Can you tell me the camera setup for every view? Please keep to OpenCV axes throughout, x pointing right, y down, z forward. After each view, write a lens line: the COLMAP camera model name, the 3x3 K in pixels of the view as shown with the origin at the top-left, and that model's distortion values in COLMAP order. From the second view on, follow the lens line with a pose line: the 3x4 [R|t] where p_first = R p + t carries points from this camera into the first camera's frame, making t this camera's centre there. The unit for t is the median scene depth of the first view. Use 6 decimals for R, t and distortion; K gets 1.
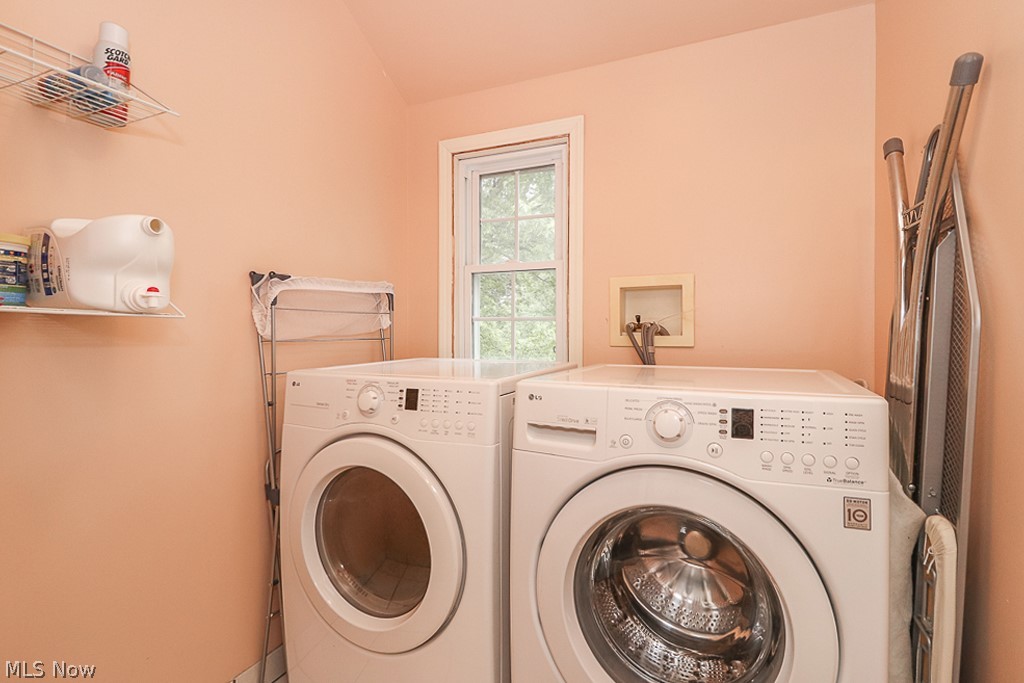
lens RADIAL K [[494.2, 0, 511.0], [0, 494.2, 340.2], [0, 0, 1]] dist [0.003328, 0.000090]
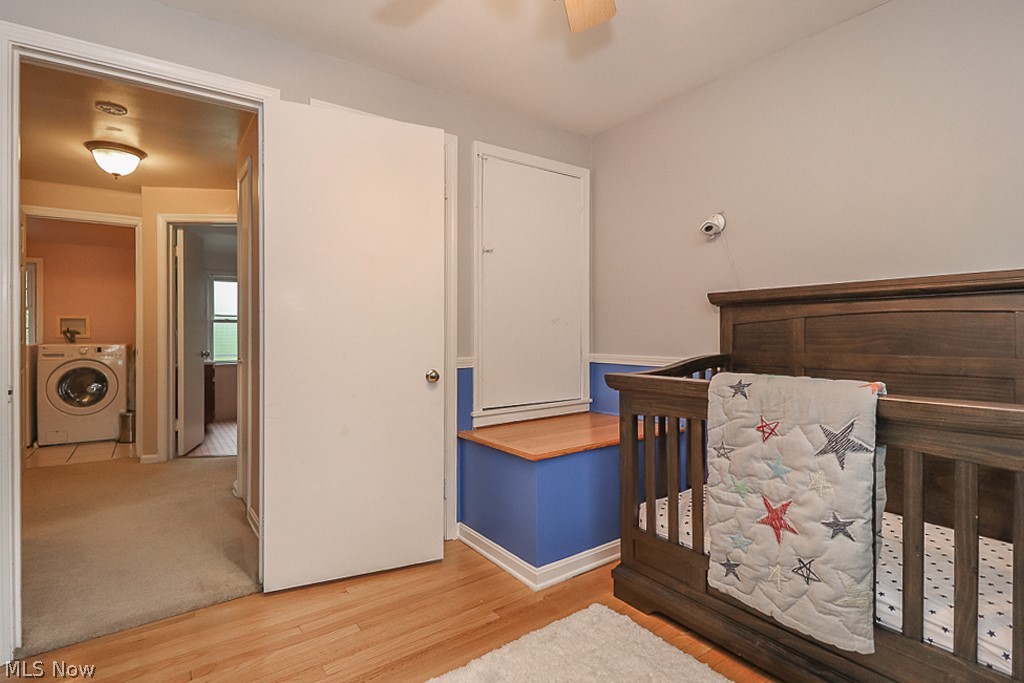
lens RADIAL K [[494.2, 0, 508.0], [0, 494.2, 338.0], [0, 0, 1]] dist [0.003328, 0.000090]
pose [[0.504334, -0.009779, 0.863453, -1.095921], [0.005885, 0.999952, 0.007888, 0.005963], [-0.863489, 0.001104, 0.504367, -3.126325]]
